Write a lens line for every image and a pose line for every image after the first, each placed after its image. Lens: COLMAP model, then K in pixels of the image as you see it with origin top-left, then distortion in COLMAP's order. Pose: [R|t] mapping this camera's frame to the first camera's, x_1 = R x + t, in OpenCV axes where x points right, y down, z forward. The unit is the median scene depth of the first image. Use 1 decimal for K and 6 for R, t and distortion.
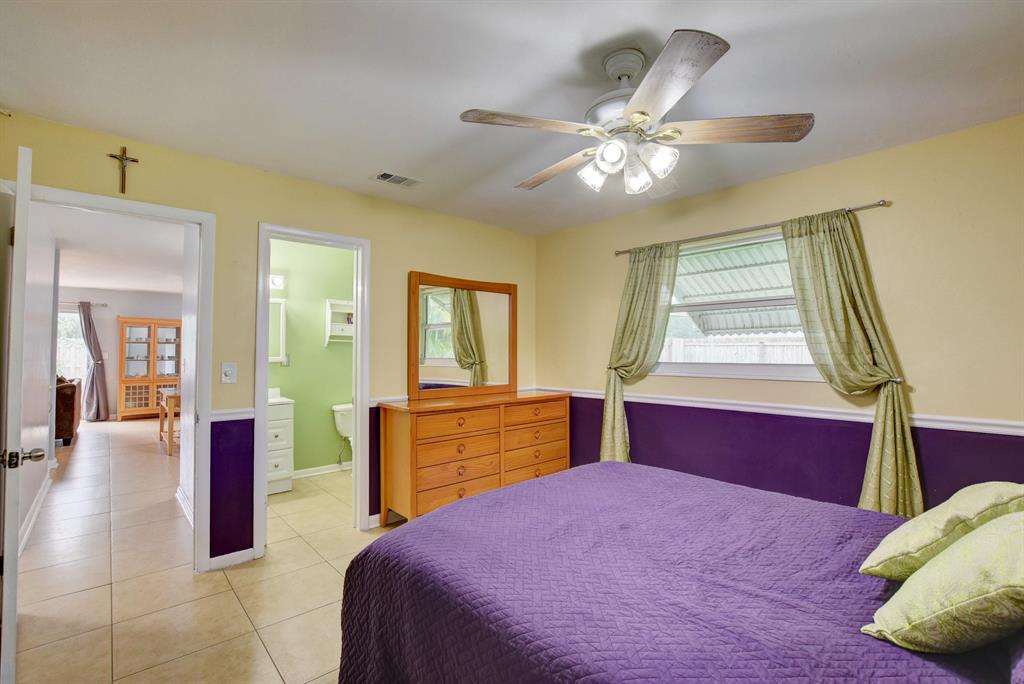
lens RADIAL K [[453.2, 0, 513.4], [0, 453.2, 343.6], [0, 0, 1]] dist [-0.034991, 0.003302]
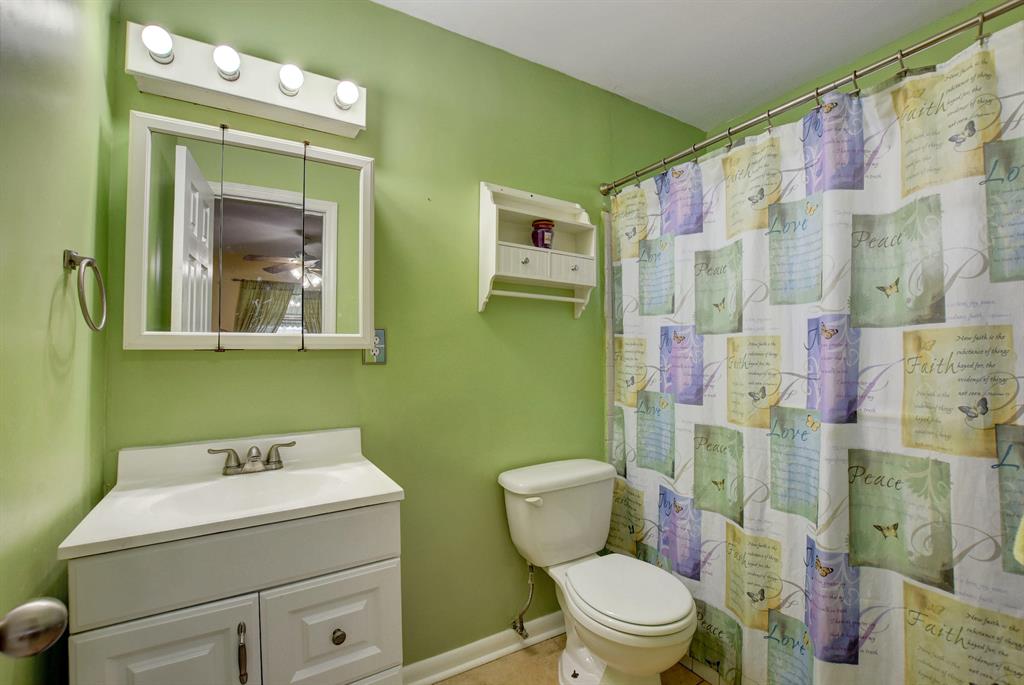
lens RADIAL K [[453.2, 0, 517.6], [0, 453.2, 340.1], [0, 0, 1]] dist [-0.034991, 0.003302]
pose [[0.982817, 0.004948, -0.184514, -0.333325], [-0.002655, 0.999916, 0.012673, 0.027954], [0.184561, -0.011966, 0.982748, 0.673066]]
